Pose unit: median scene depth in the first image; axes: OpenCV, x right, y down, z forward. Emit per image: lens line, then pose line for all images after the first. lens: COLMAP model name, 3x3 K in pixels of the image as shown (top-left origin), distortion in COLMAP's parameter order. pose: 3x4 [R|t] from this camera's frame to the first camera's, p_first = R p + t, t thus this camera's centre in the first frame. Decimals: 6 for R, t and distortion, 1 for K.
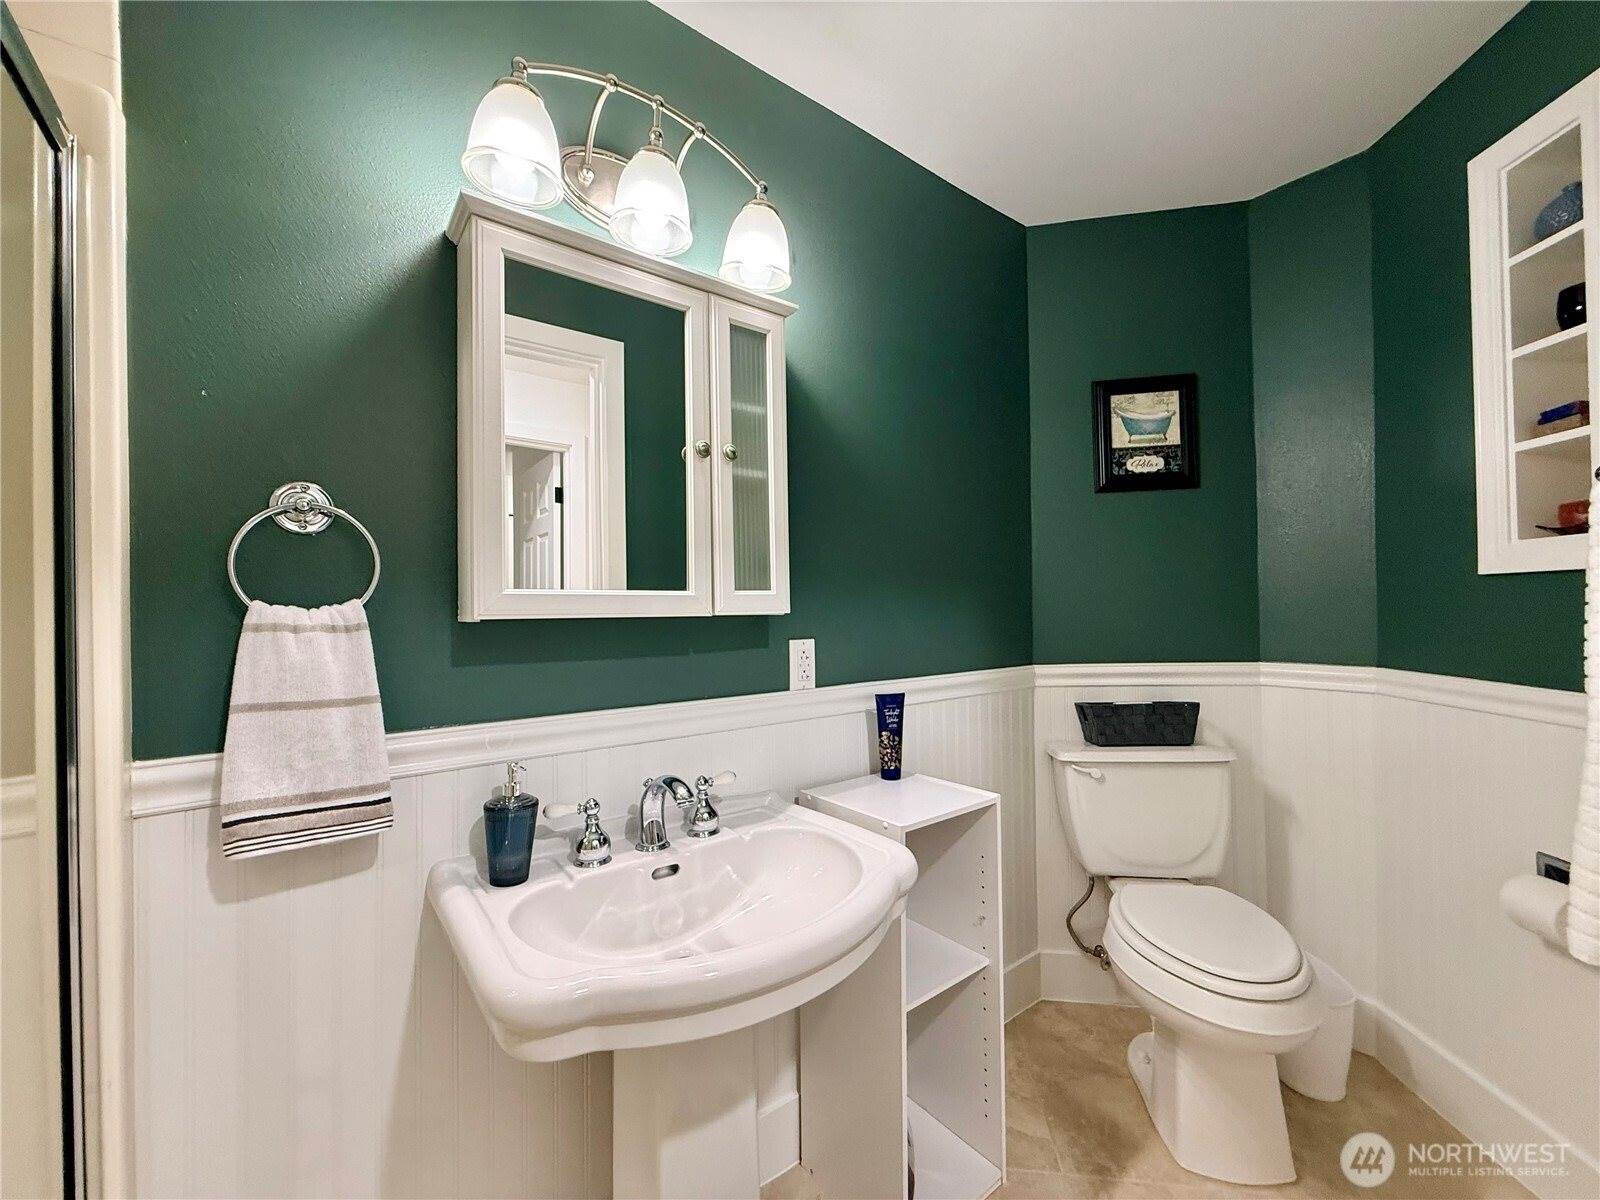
lens RADIAL K [[637.0, 0, 796.6], [0, 637.0, 598.1], [0, 0, 1]] dist [-0.001898, 0.000245]
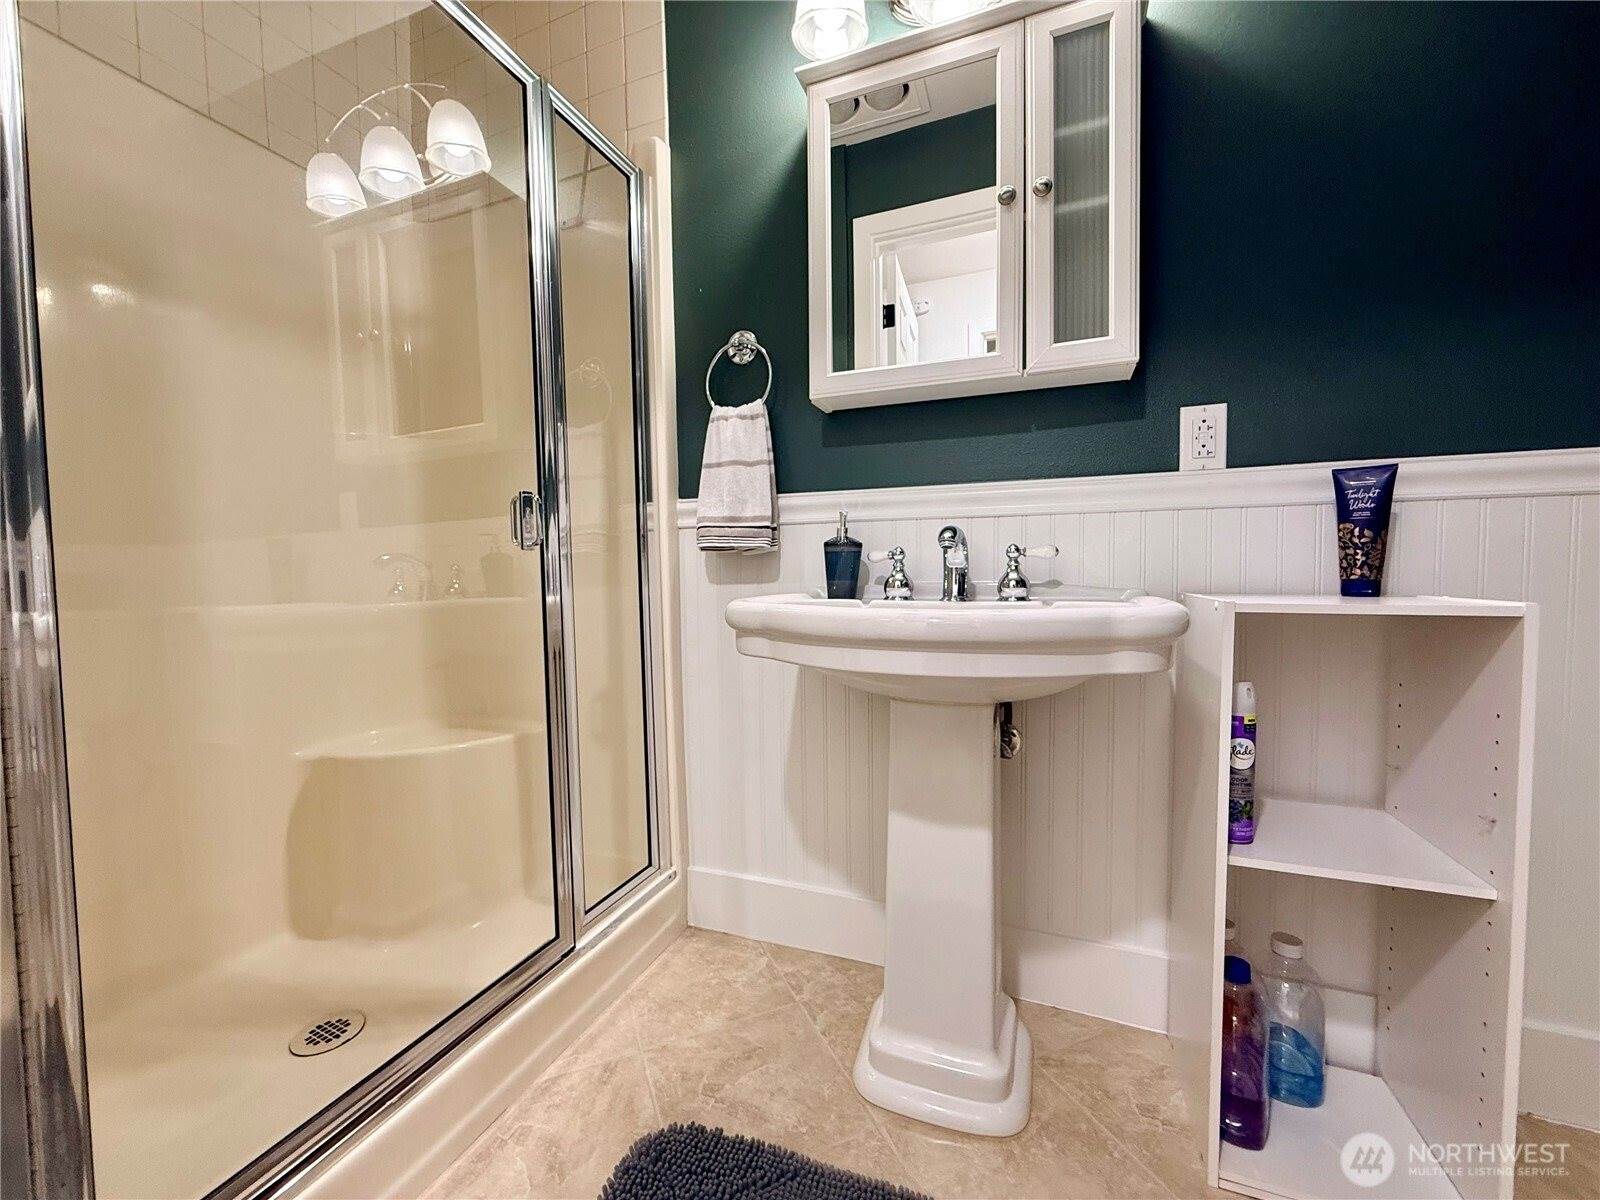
lens RADIAL K [[637.0, 0, 796.6], [0, 637.0, 598.1], [0, 0, 1]] dist [-0.001898, 0.000245]
pose [[0.514703, 0.044159, -0.856231, 0.610092], [0.019853, 0.997791, 0.063394, 0.343536], [0.857139, -0.049627, 0.512689, 0.243392]]
